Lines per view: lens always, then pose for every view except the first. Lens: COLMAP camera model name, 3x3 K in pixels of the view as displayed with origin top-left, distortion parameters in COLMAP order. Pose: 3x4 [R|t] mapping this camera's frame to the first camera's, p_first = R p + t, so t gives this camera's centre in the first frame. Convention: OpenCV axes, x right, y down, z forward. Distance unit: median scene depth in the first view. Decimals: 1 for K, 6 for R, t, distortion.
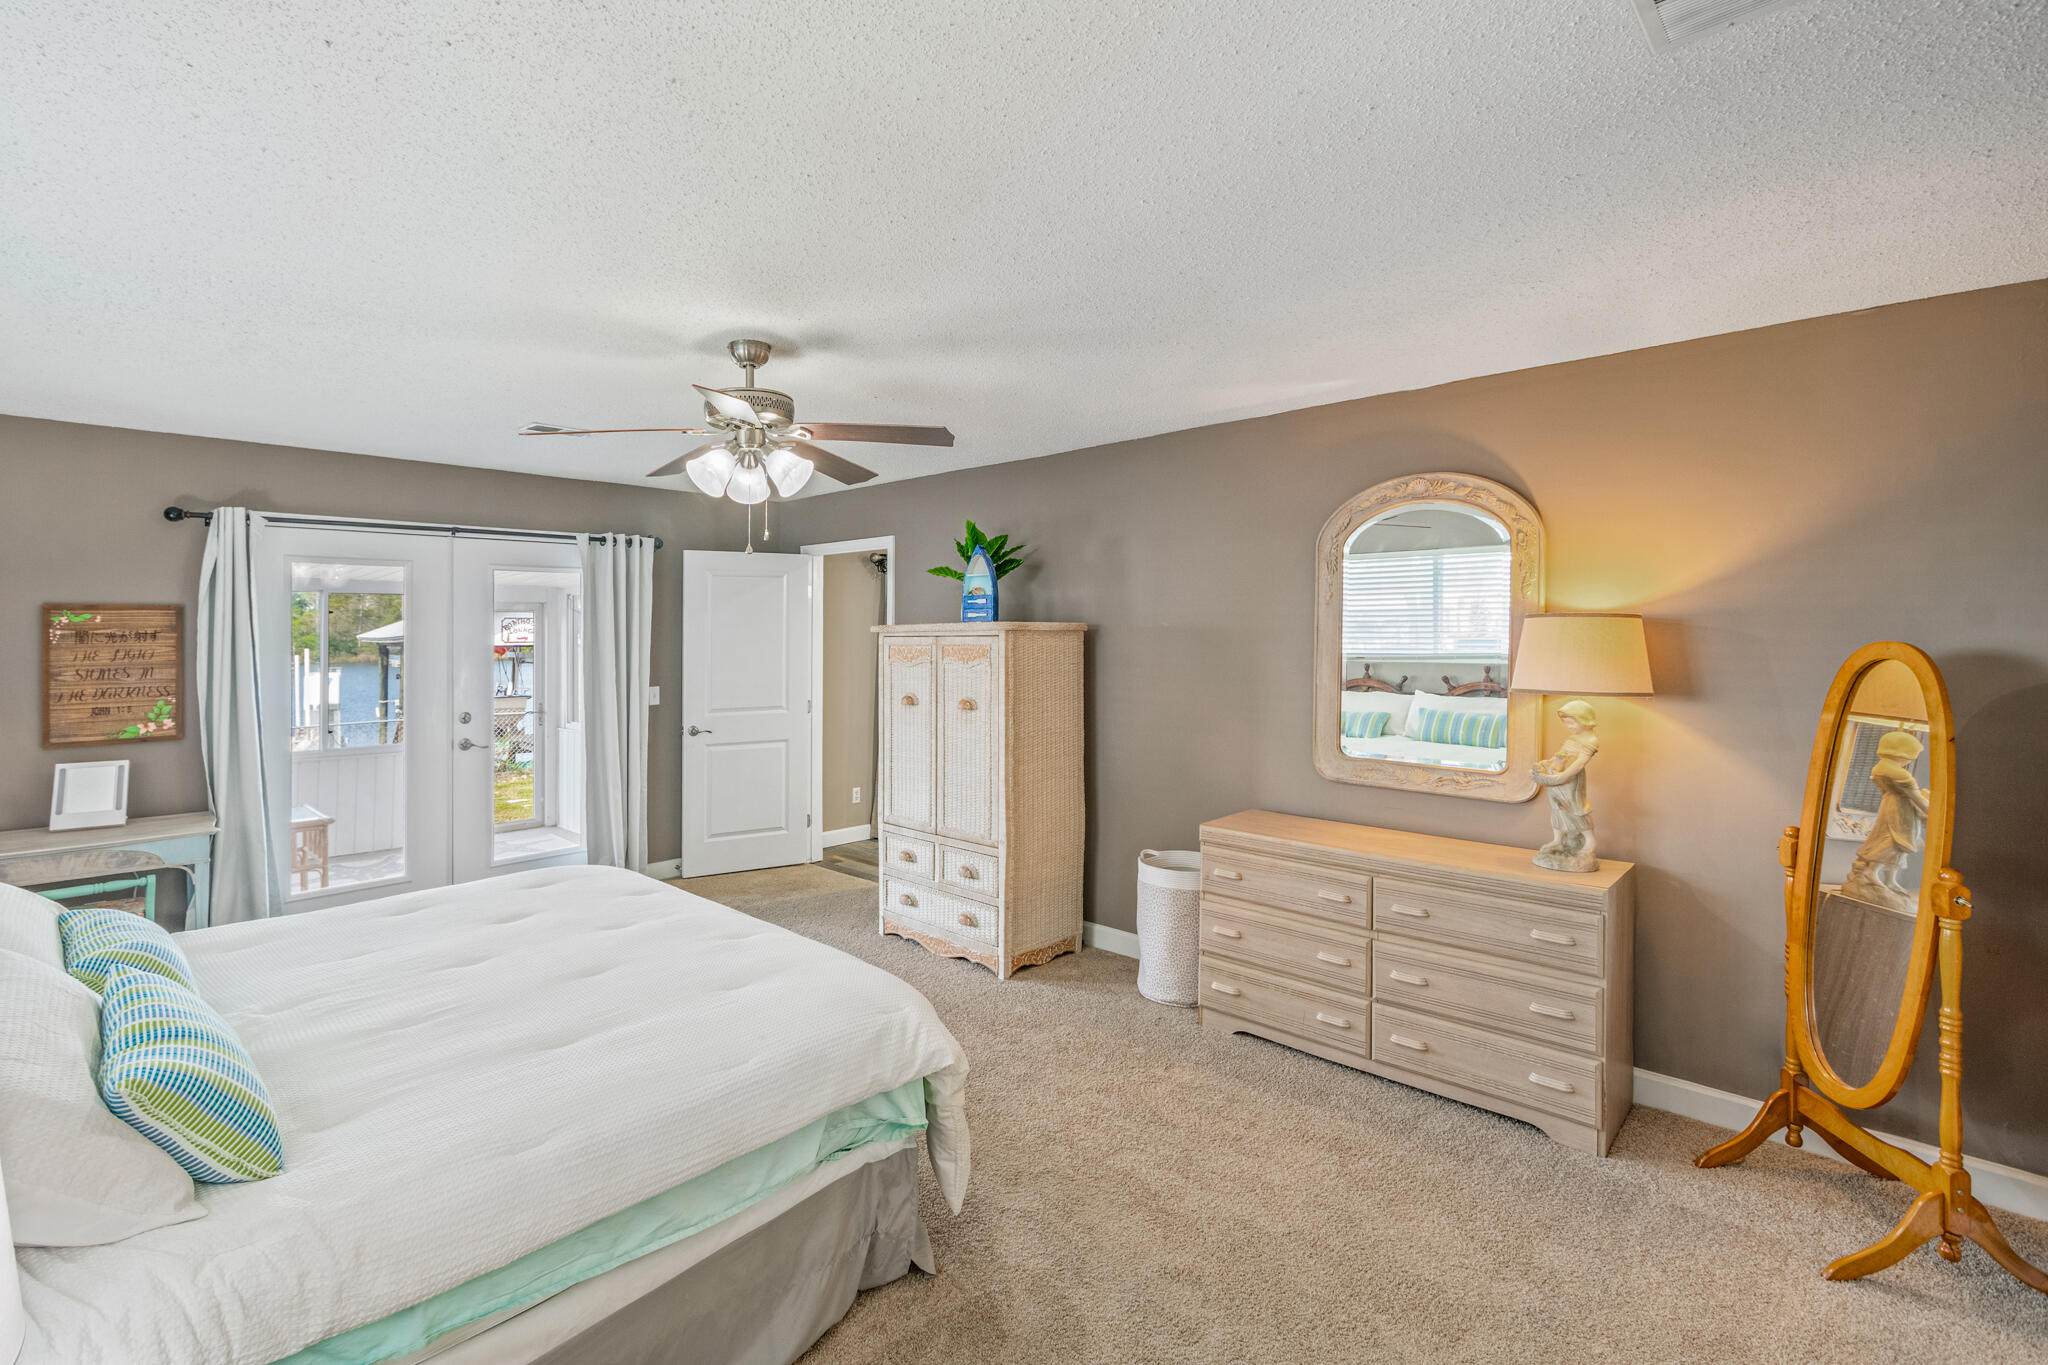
lens RADIAL K [[968.9, 0, 1021.5], [0, 968.9, 626.7], [0, 0, 1]] dist [0.000374, 0.000011]
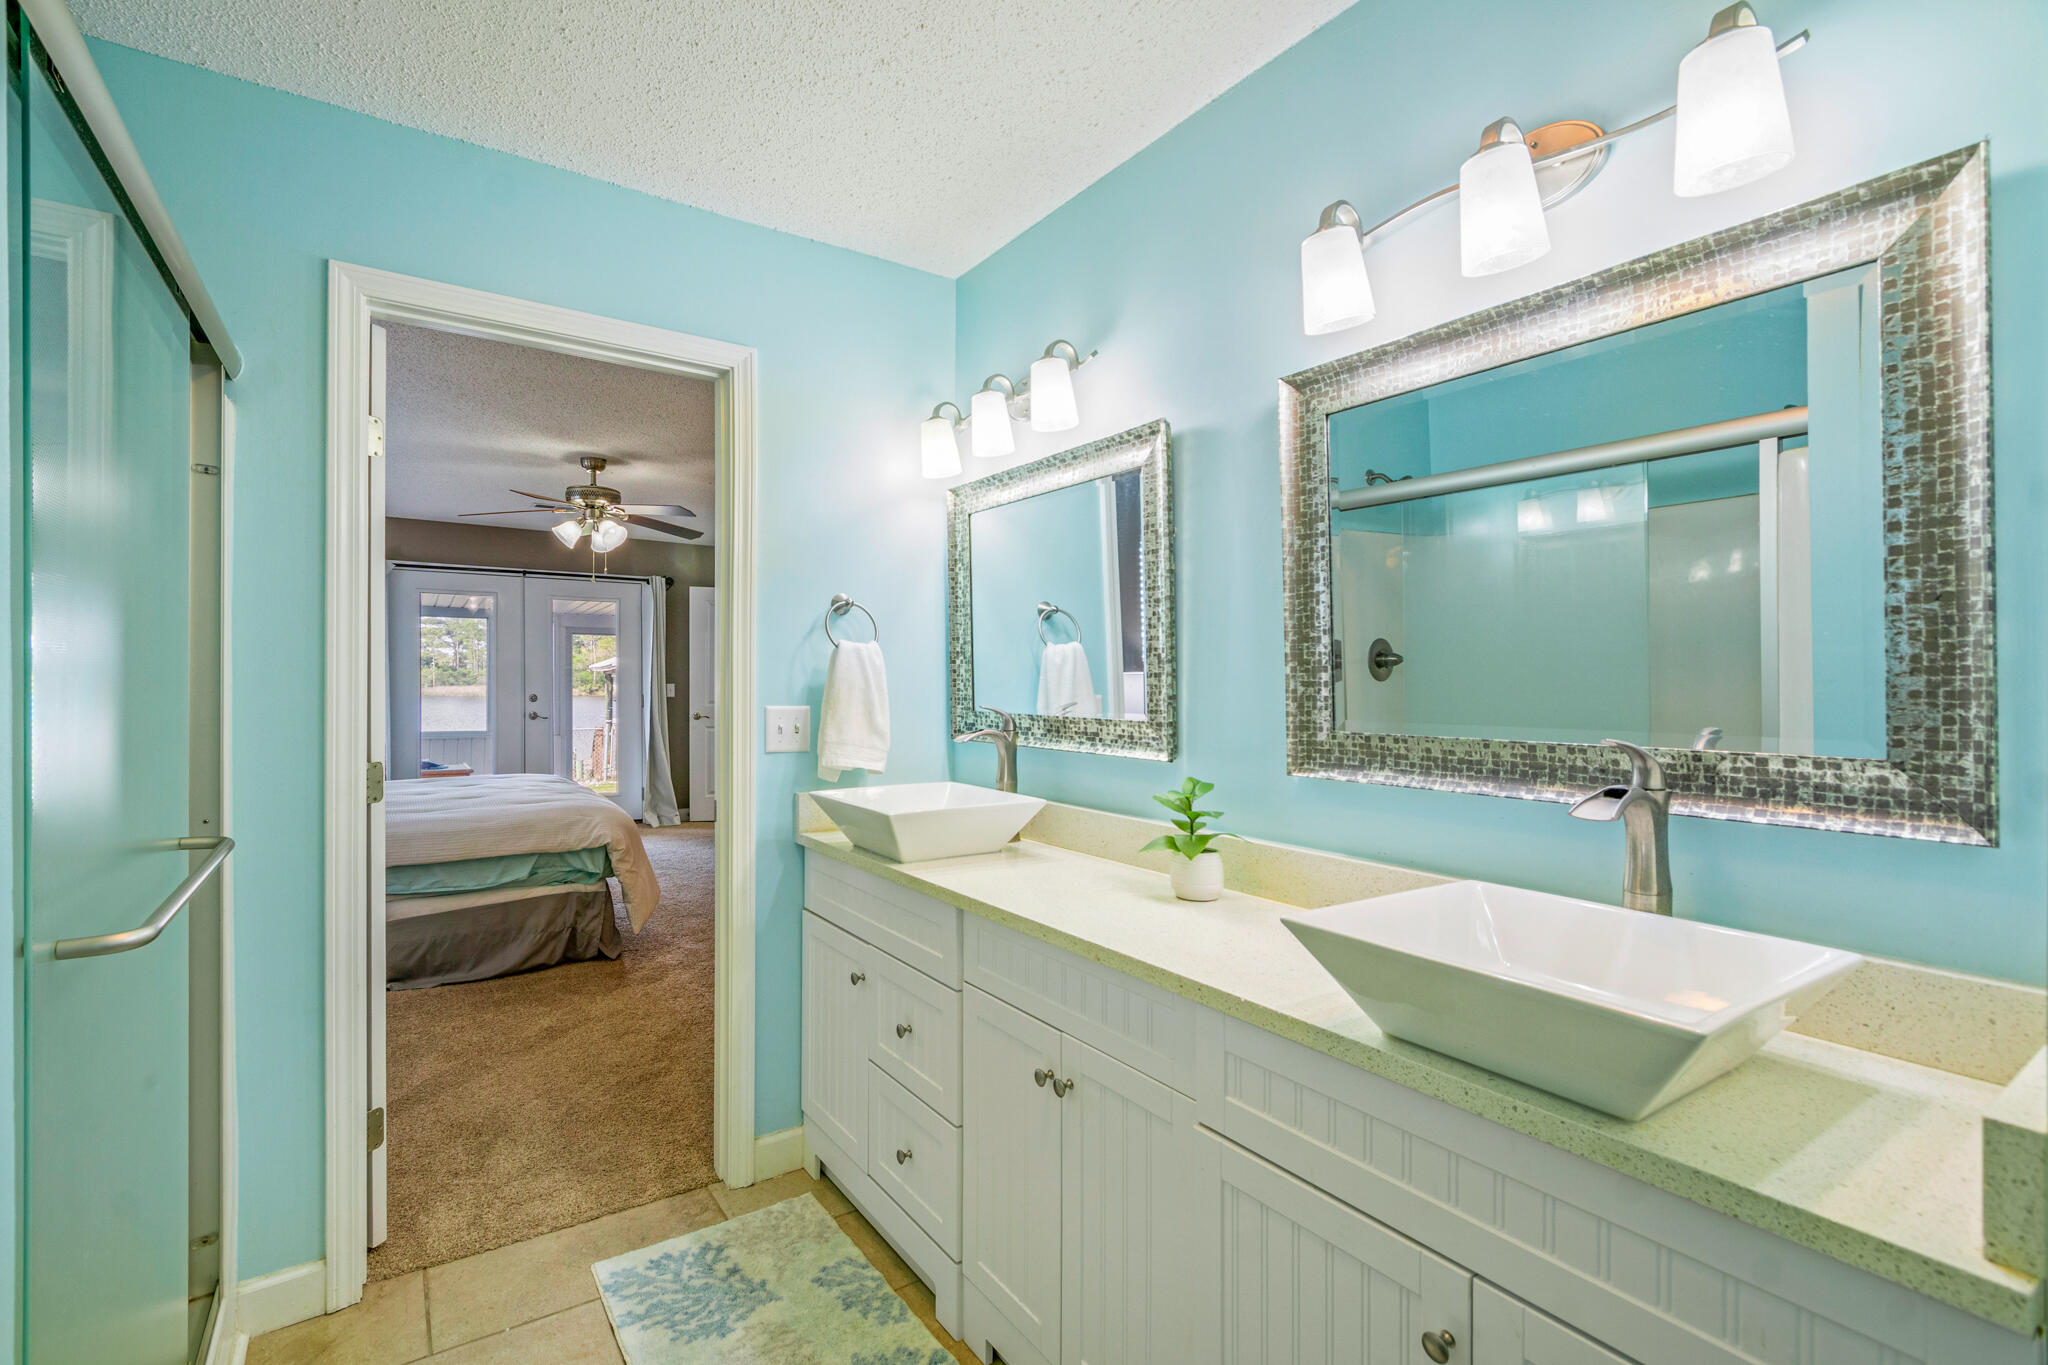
lens RADIAL K [[920.2, 0, 986.4], [0, 920.2, 667.3], [0, 0, 1]] dist [0.001238, 0.000184]
pose [[0.978320, 0.012672, -0.206712, 0.752311], [-0.013092, 0.999914, -0.000663, 0.071698], [0.206686, 0.003355, 0.978402, -0.458802]]
